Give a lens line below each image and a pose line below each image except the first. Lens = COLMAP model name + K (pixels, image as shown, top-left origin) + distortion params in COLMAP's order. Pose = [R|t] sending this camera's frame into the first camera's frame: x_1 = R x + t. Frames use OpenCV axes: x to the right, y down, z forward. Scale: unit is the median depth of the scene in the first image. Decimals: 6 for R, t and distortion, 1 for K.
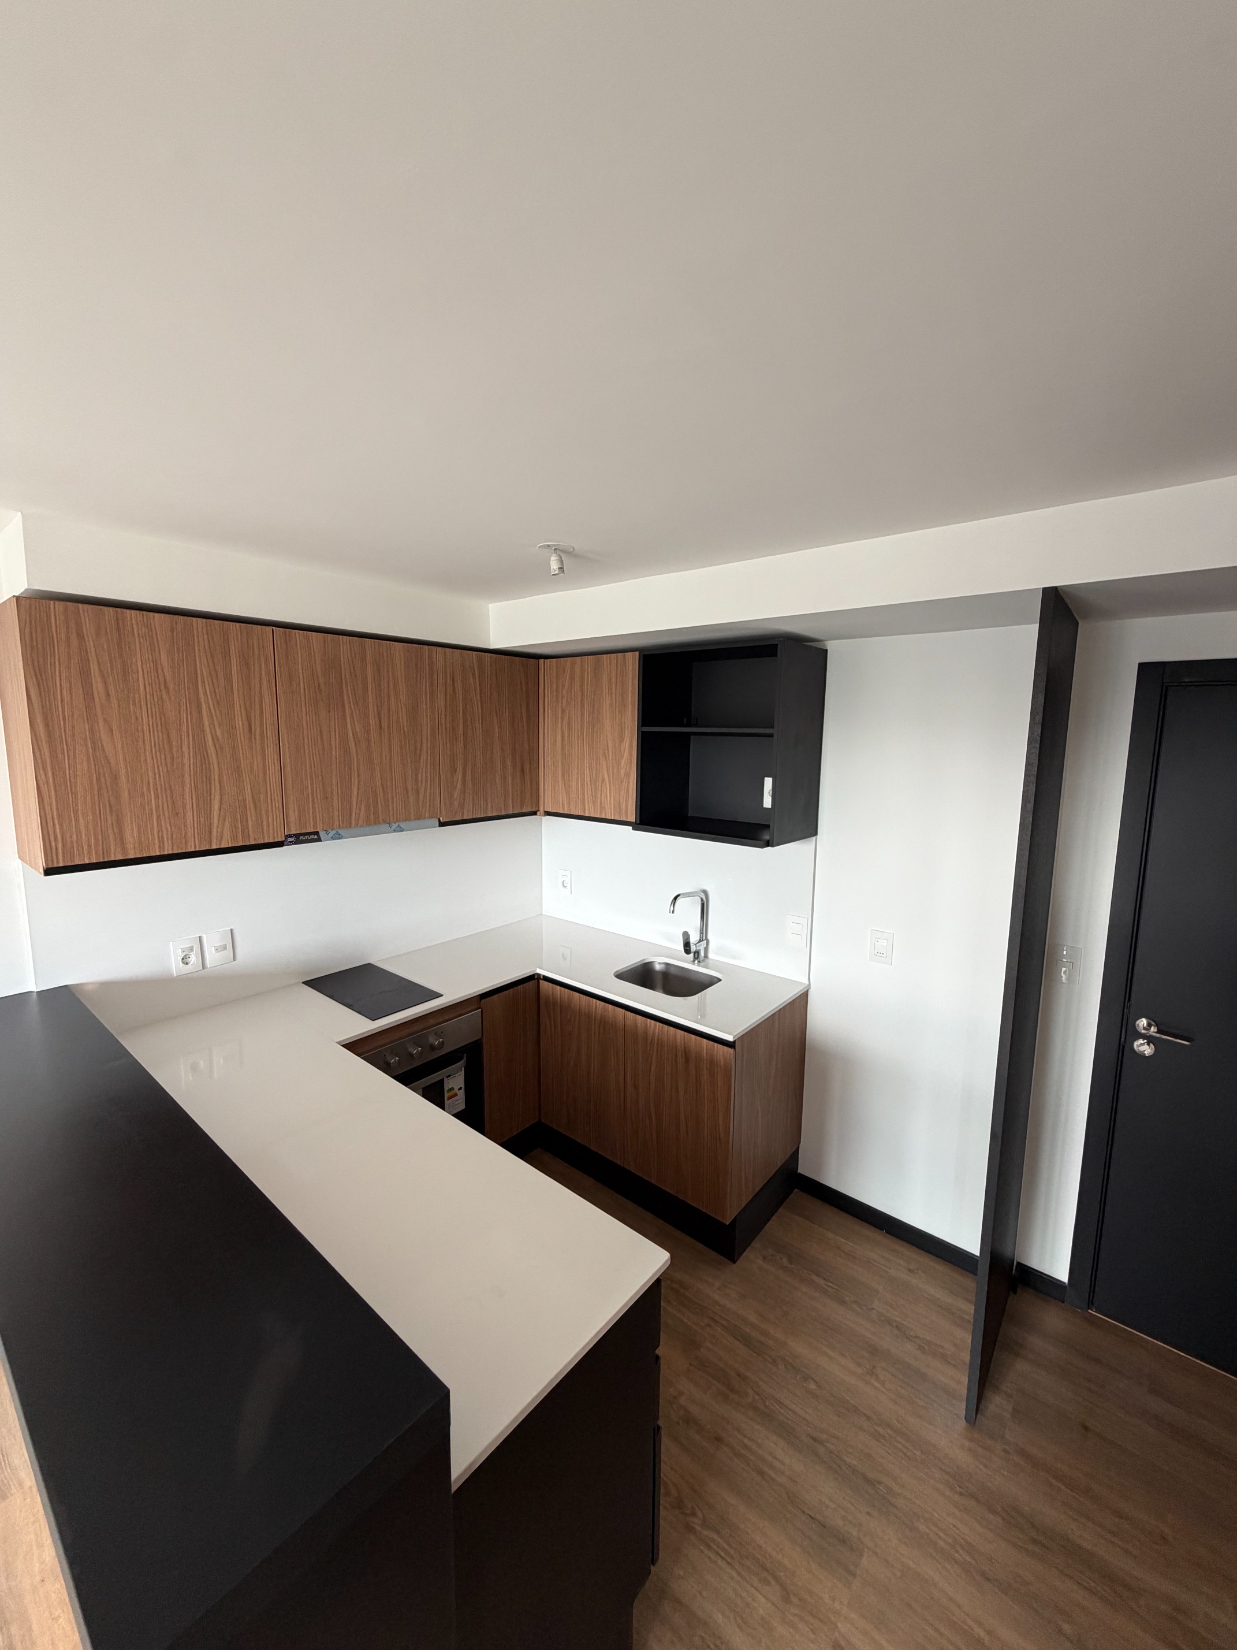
lens RADIAL K [[660.2, 0, 628.6], [0, 660.2, 822.8], [0, 0, 1]] dist [-0.001372, -0.000366]
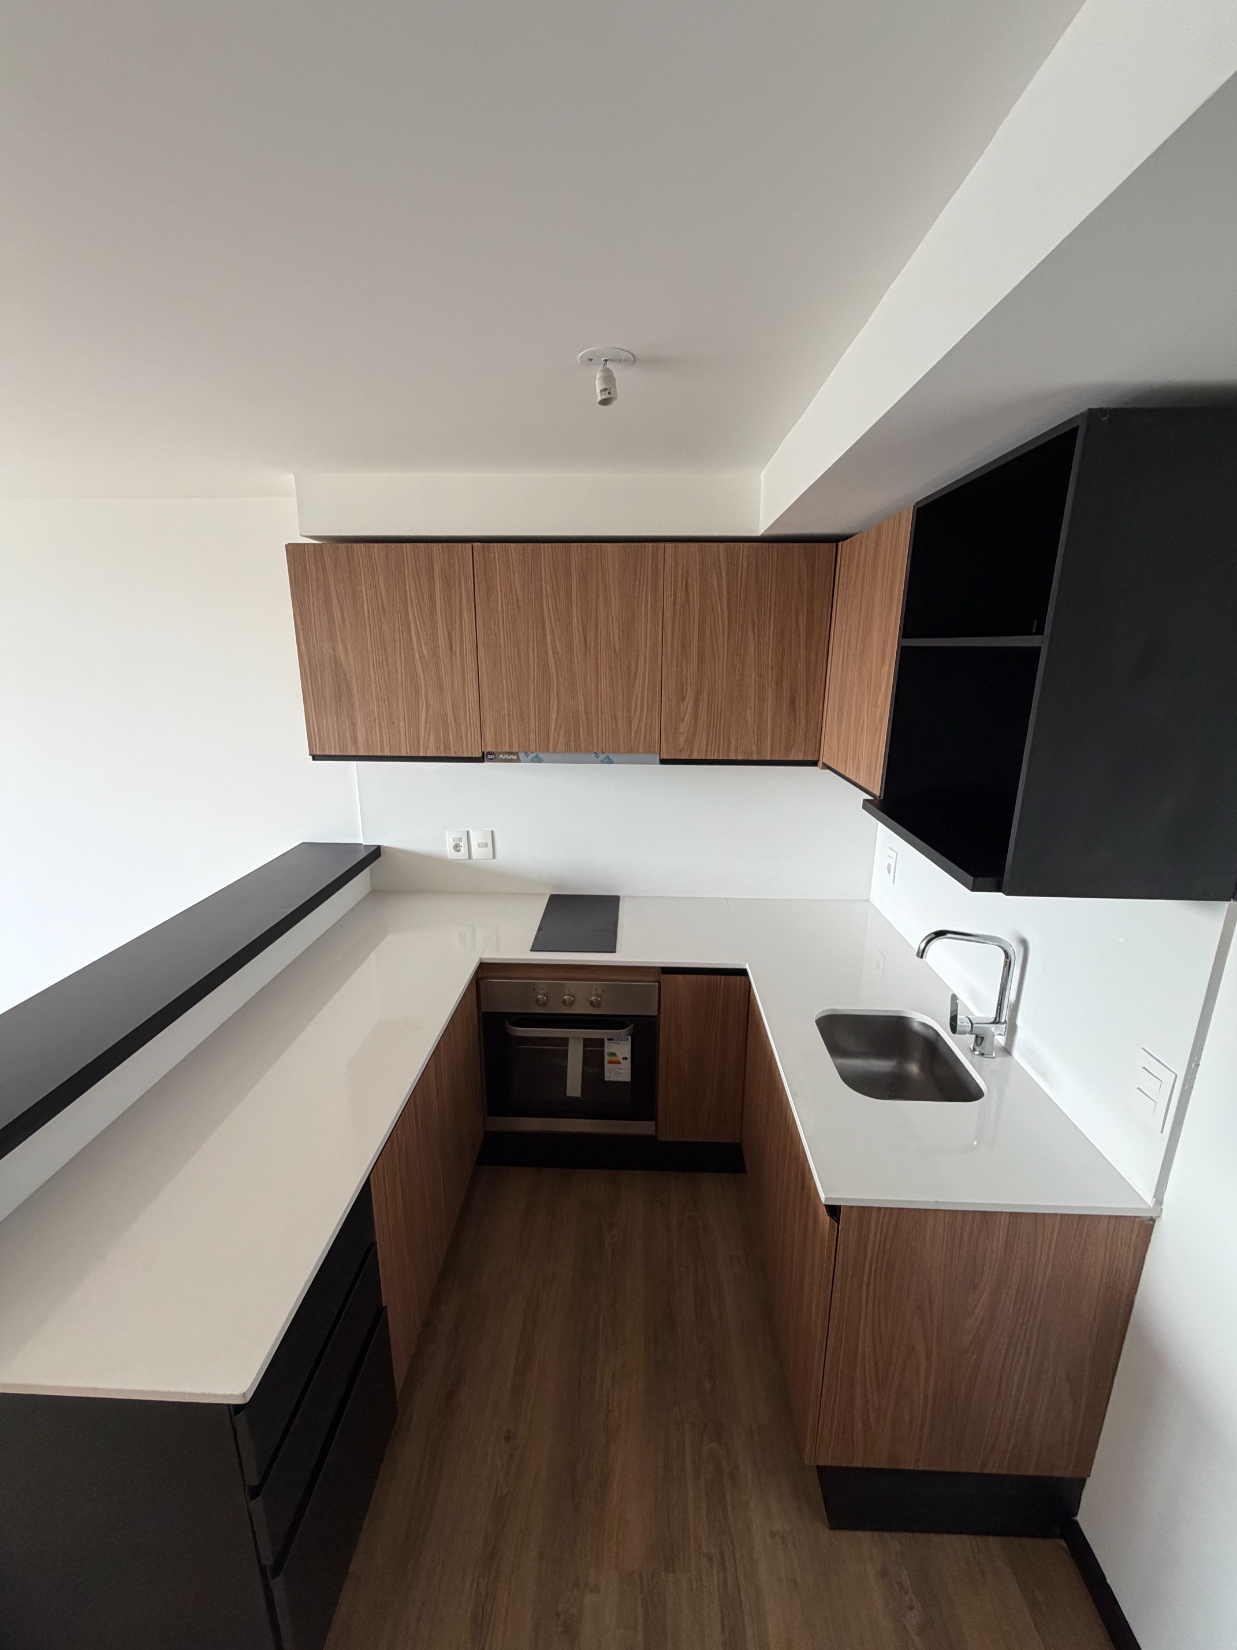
lens RADIAL K [[660.2, 0, 605.3], [0, 660.2, 823.1], [0, 0, 1]] dist [-0.001372, -0.000366]
pose [[0.598976, 0.197131, -0.776123, 0.382101], [-0.108844, 0.980272, 0.164983, -0.057595], [0.793335, -0.014345, 0.608616, 0.467139]]
